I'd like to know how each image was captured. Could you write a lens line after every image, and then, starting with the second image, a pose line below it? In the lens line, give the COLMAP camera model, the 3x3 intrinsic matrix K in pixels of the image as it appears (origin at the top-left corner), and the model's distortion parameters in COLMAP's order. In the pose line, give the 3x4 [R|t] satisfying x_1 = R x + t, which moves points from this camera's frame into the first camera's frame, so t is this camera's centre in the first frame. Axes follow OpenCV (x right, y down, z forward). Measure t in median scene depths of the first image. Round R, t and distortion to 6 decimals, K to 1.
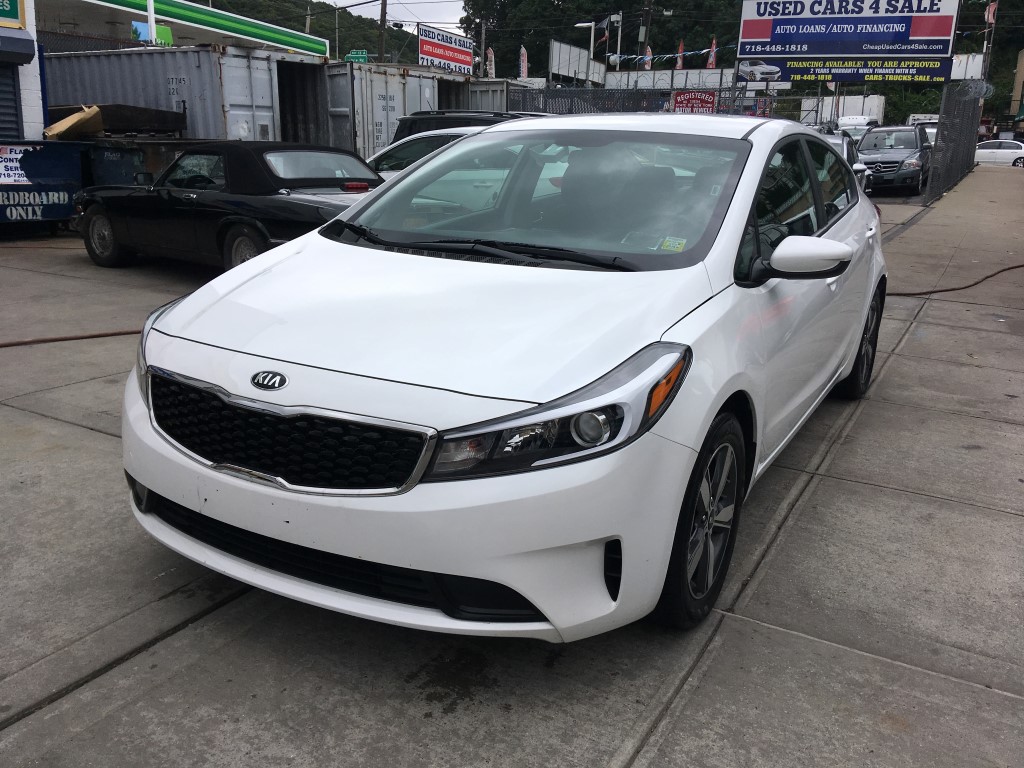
lens RADIAL K [[862.2, 0, 507.7], [0, 862.2, 382.7], [0, 0, 1]] dist [0.120148, -0.184116]
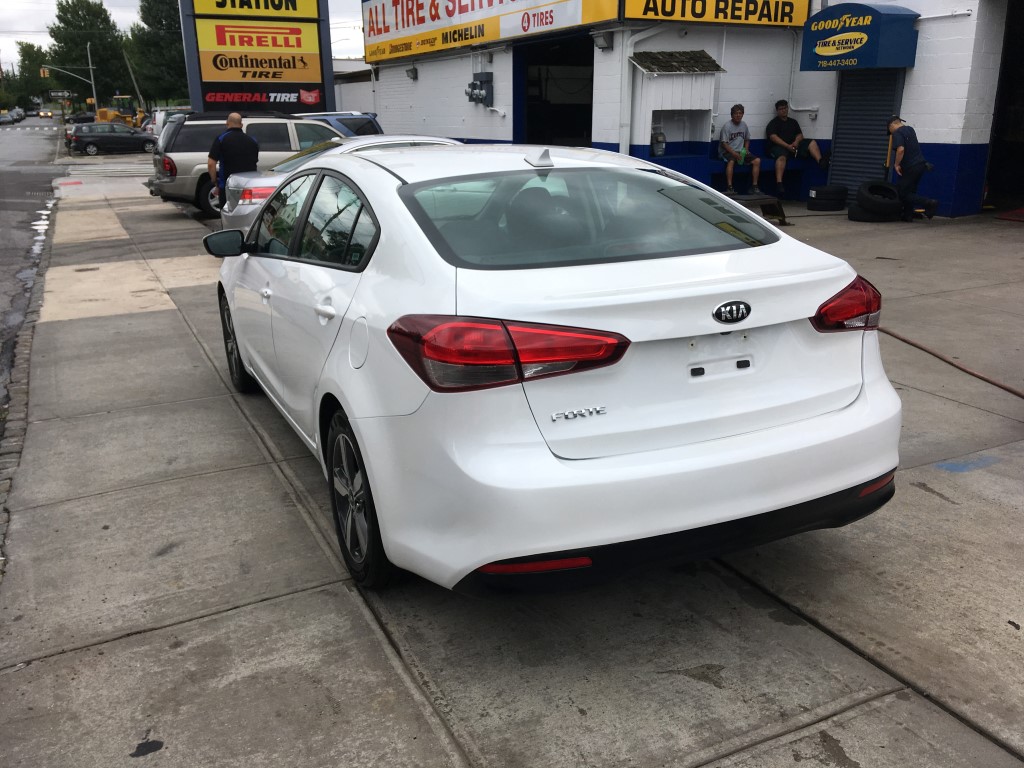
lens RADIAL K [[868.4, 0, 507.8], [0, 868.4, 382.7], [0, 0, 1]] dist [0.119219, -0.188665]
pose [[-0.571217, 0.207797, -0.794060, 0.932119], [-0.218112, 0.894214, 0.390908, -0.439601], [0.791289, 0.396488, -0.465467, 1.514917]]
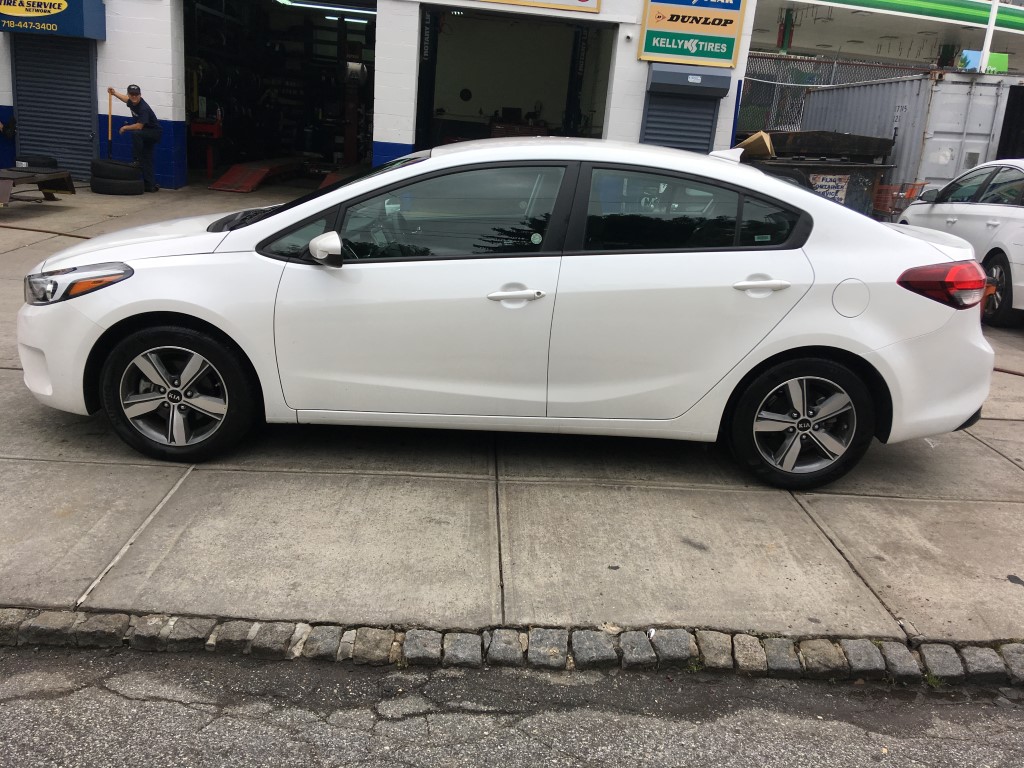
lens RADIAL K [[862.2, 0, 507.7], [0, 862.2, 382.7], [0, 0, 1]] dist [0.120148, -0.184116]
pose [[0.518666, 0.247423, -0.818393, 1.031815], [-0.271419, 0.955346, 0.116812, -0.116023], [0.810751, 0.161541, 0.562661, 0.356348]]
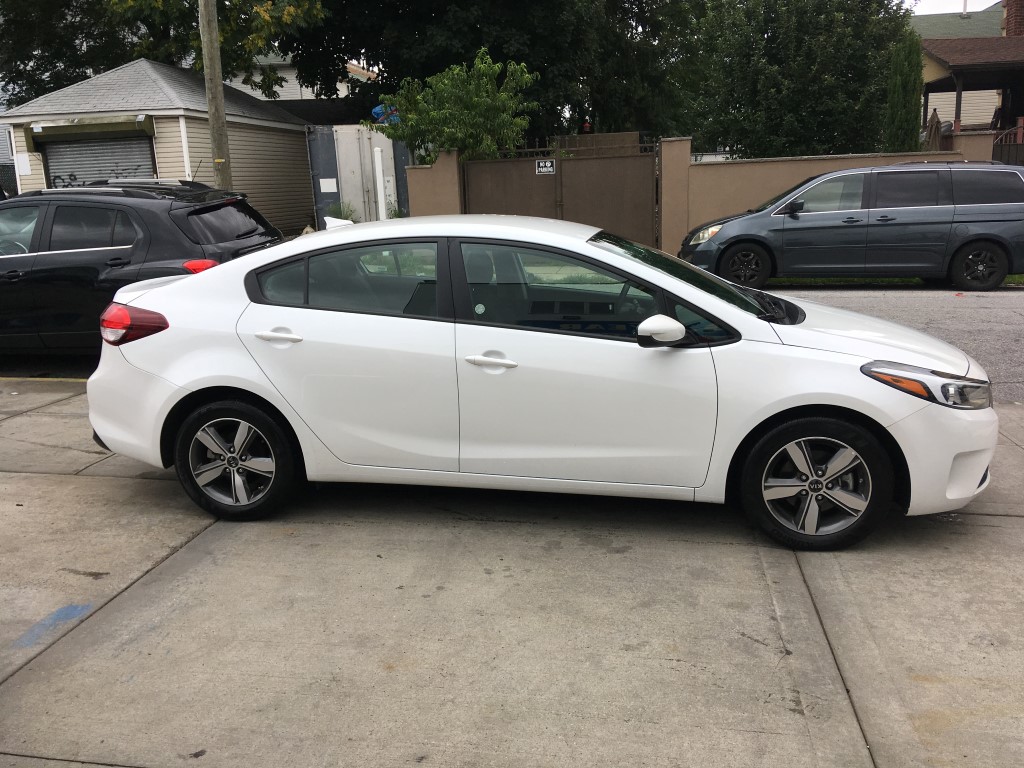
lens RADIAL K [[862.2, 0, 507.7], [0, 862.2, 382.7], [0, 0, 1]] dist [0.120148, -0.184116]
pose [[-0.336467, -0.230645, 0.913013, -0.907963], [0.258443, 0.909698, 0.325050, -0.443504], [-0.905537, 0.345330, -0.246475, 1.247639]]
